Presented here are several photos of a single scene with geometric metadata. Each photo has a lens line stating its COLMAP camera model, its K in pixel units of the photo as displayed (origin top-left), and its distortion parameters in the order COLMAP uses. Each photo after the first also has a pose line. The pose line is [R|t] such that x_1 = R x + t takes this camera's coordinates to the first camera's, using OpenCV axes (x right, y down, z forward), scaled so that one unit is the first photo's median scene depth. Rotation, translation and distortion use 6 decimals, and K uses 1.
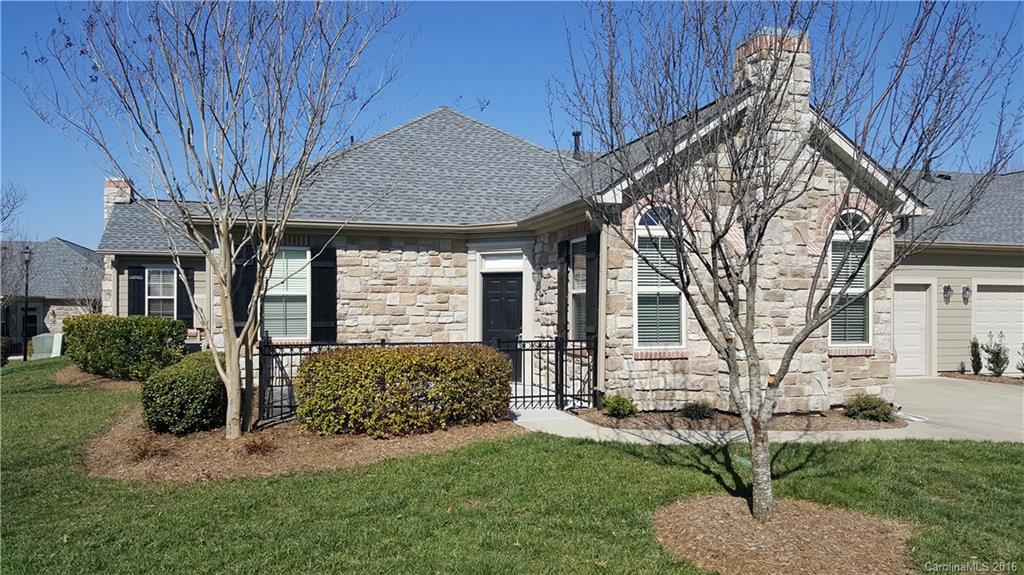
lens RADIAL K [[762.3, 0, 483.6], [0, 762.3, 308.1], [0, 0, 1]] dist [0.154757, -0.258697]
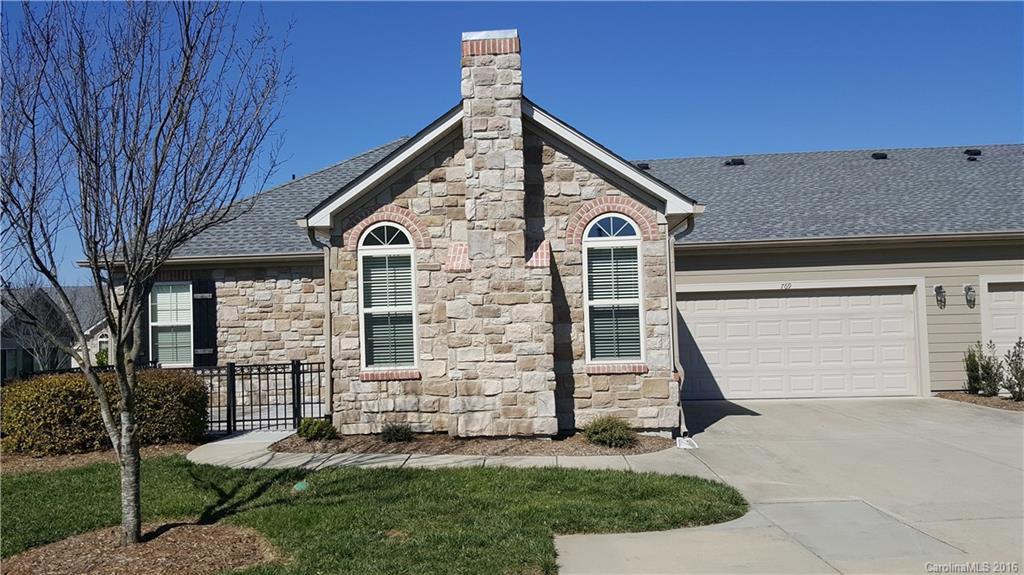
lens RADIAL K [[762.3, 0, 483.6], [0, 762.3, 308.1], [0, 0, 1]] dist [0.154757, -0.258697]
pose [[0.947283, -0.039204, -0.317991, 0.584869], [0.030797, 0.999032, -0.031423, 0.007722], [0.318915, 0.019974, 0.947573, 0.096499]]
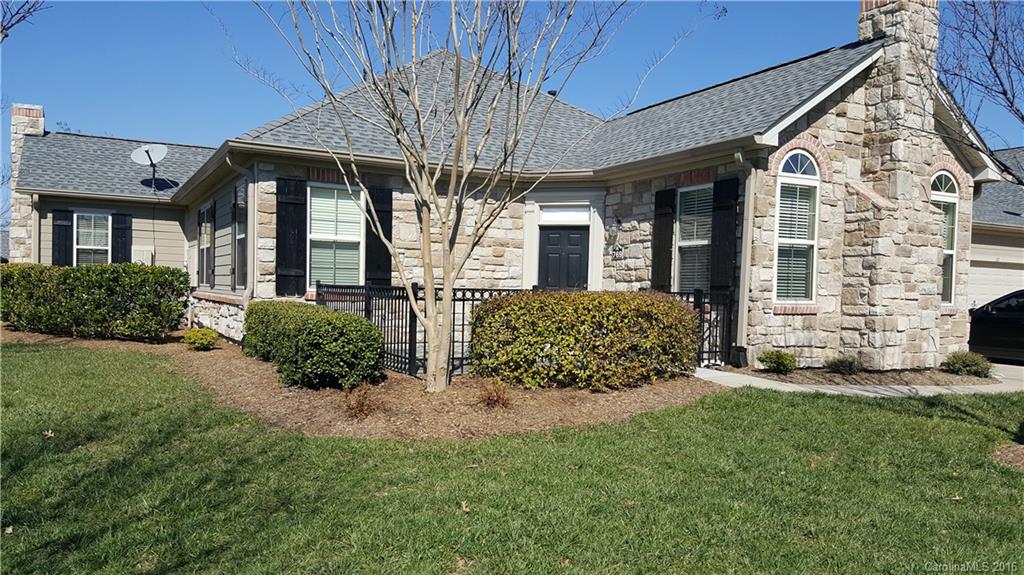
lens RADIAL K [[762.3, 0, 483.6], [0, 762.3, 308.1], [0, 0, 1]] dist [0.154757, -0.258697]
pose [[0.976653, 0.016481, 0.214188, -0.314744], [-0.022451, 0.999424, 0.025468, 0.037883], [-0.213645, -0.029682, 0.976460, 0.124327]]
